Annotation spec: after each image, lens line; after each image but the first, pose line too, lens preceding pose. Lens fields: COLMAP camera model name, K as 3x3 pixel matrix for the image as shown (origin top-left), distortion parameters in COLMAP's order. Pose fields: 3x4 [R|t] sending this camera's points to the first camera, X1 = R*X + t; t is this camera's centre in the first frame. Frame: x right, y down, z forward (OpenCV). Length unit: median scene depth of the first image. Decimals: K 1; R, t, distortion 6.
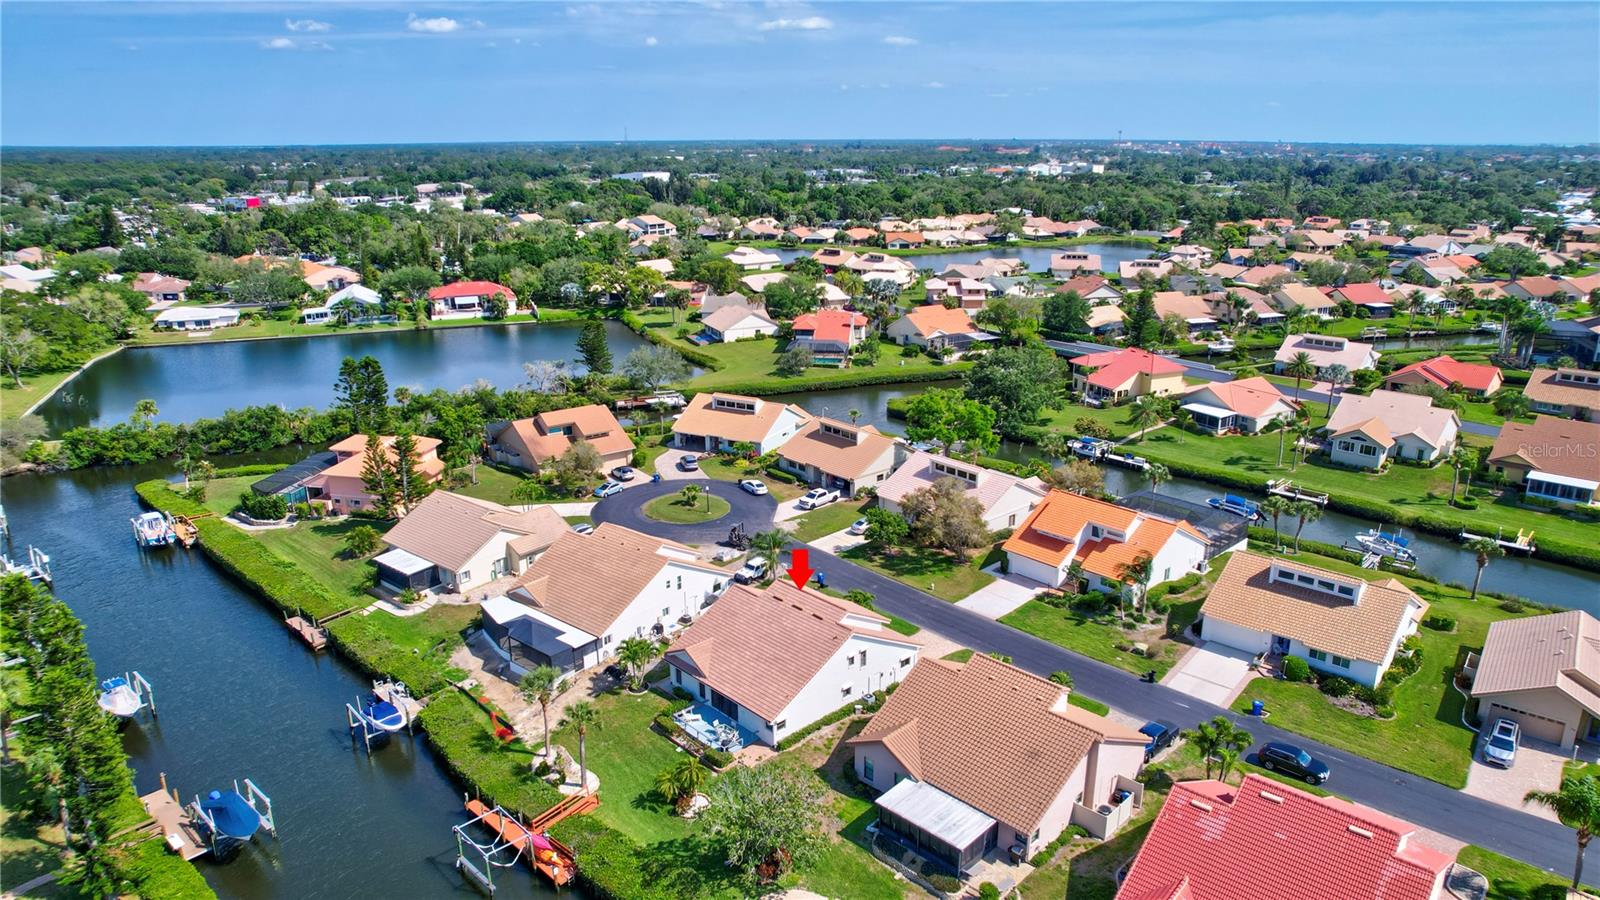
lens RADIAL K [[1024.6, 0, 800.0], [0, 1024.6, 450.0], [0, 0, 1]] dist [-0.076318, 0.076575]
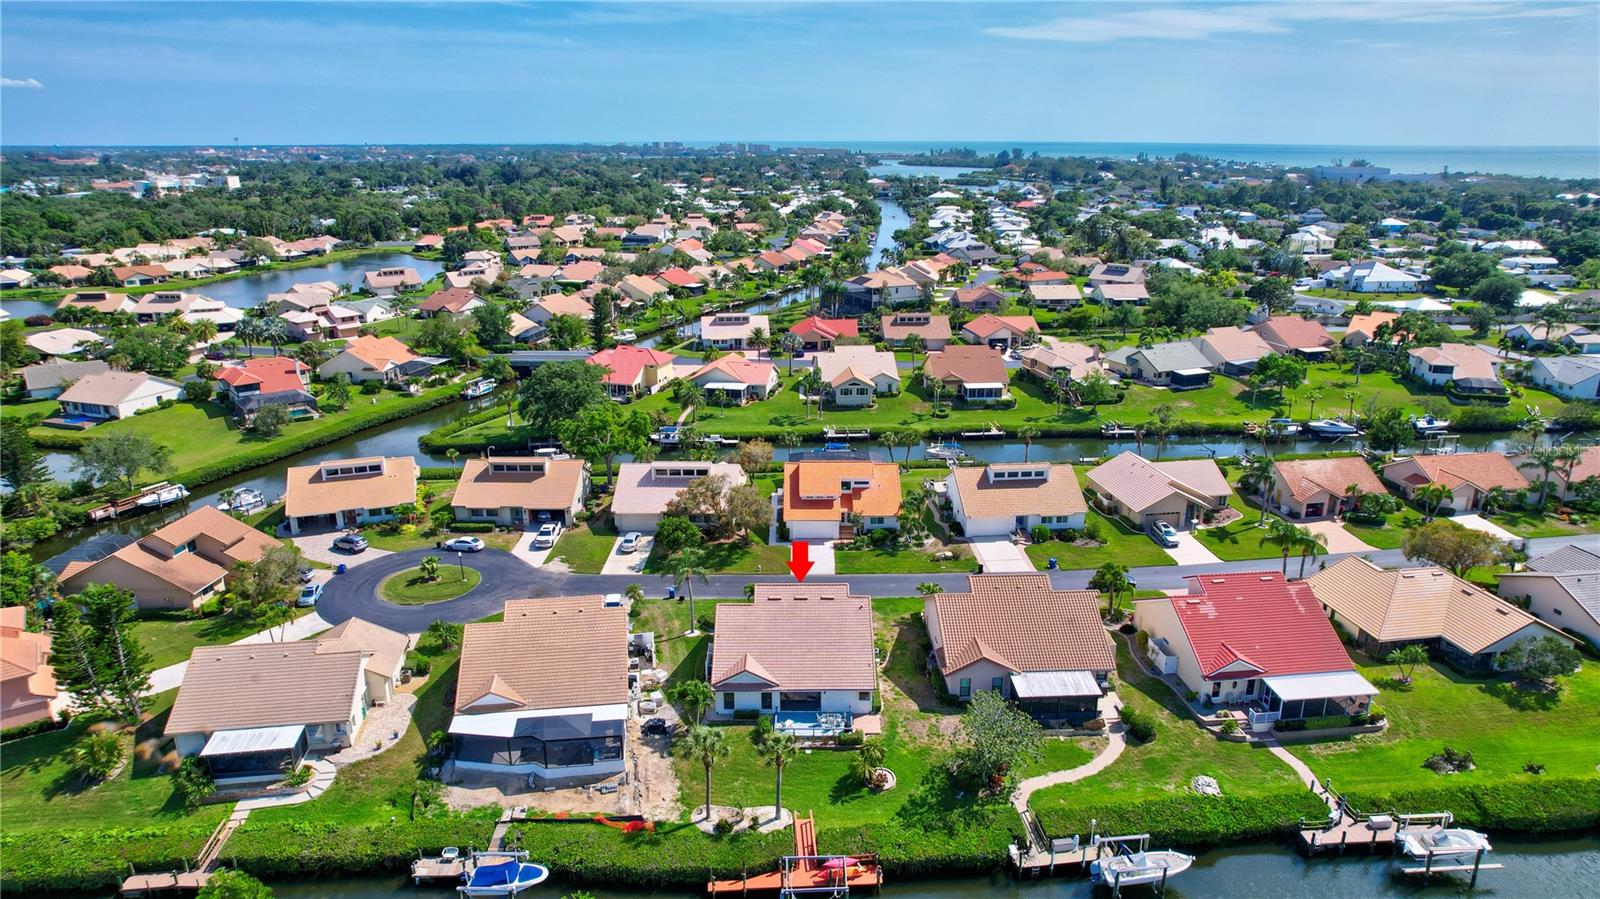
lens RADIAL K [[1024.6, 0, 800.0], [0, 1024.6, 449.5], [0, 0, 1]] dist [-0.076318, 0.076575]
pose [[0.682220, -0.211759, 0.699810, -0.411295], [0.214445, 0.972998, 0.085369, -0.053947], [-0.698992, 0.091830, 0.709209, 0.113591]]
